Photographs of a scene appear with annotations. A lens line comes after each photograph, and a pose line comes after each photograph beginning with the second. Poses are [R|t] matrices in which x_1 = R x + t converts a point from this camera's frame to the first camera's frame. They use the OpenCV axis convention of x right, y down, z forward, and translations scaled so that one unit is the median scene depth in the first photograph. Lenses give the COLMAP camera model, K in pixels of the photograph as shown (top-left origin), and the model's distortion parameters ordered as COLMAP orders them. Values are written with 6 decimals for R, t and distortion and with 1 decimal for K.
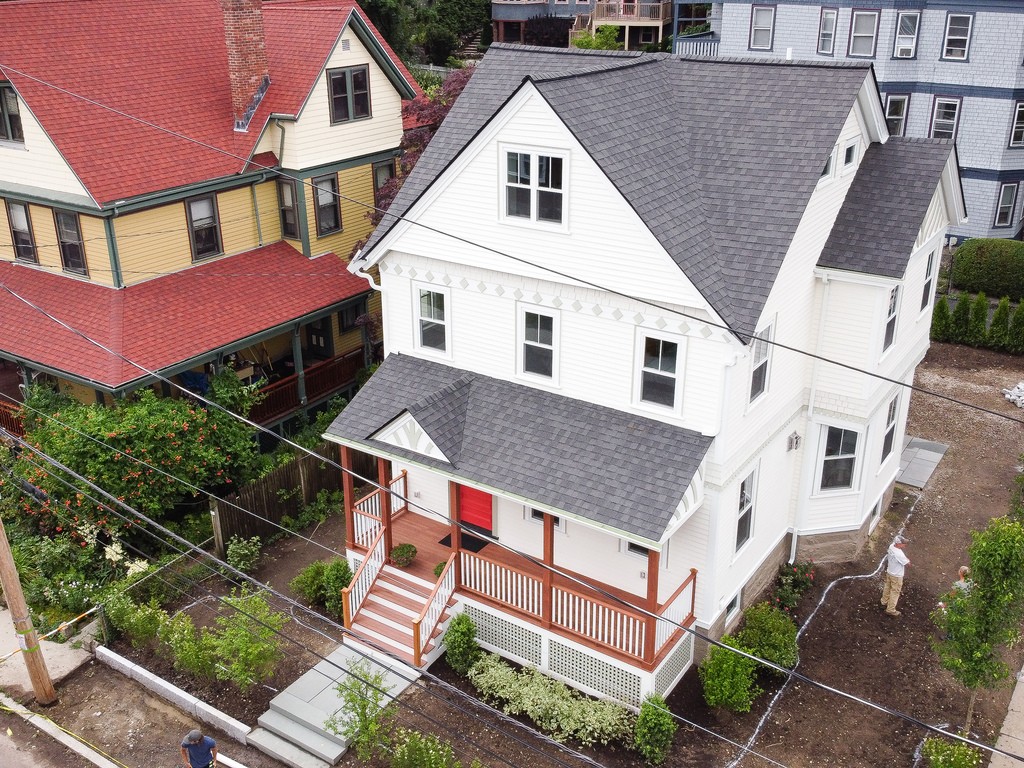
lens RADIAL K [[1007.5, 0, 512.2], [0, 1007.5, 380.9], [0, 0, 1]] dist [0.025560, 0.000000]
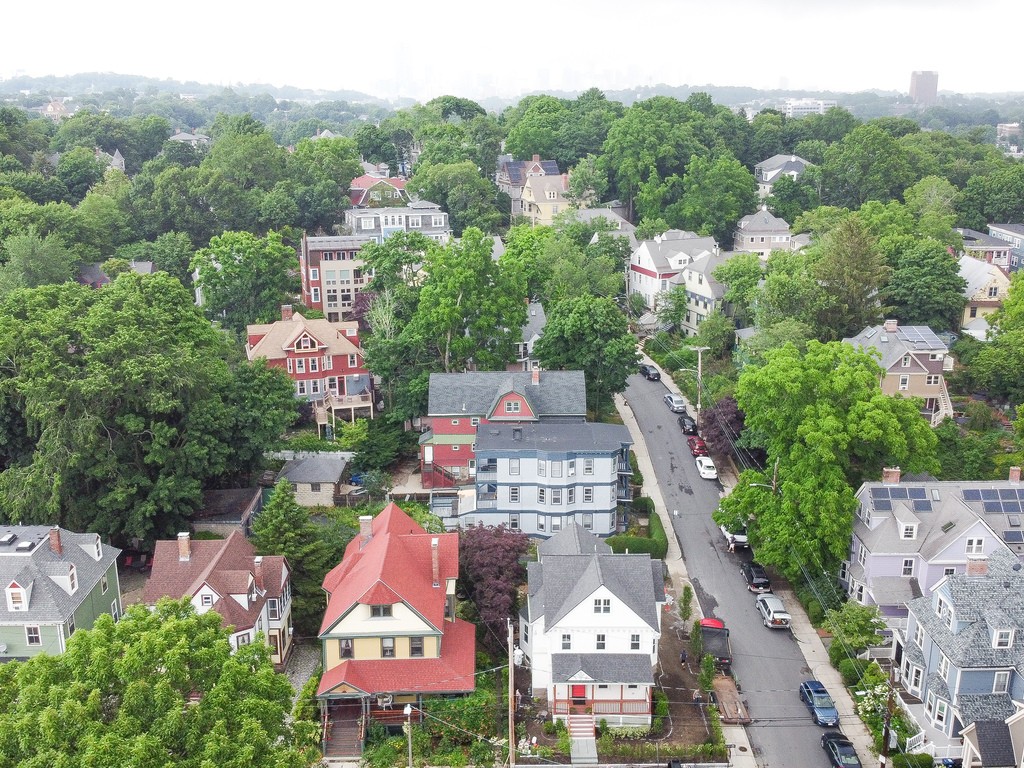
lens RADIAL K [[1007.5, 0, 513.3], [0, 1007.5, 385.0], [0, 0, 1]] dist [0.025560, 0.000000]
pose [[0.825373, -0.148296, 0.544764, -2.225341], [0.218430, 0.973625, -0.065902, -0.819317], [-0.520622, 0.173387, 0.835996, -2.247040]]
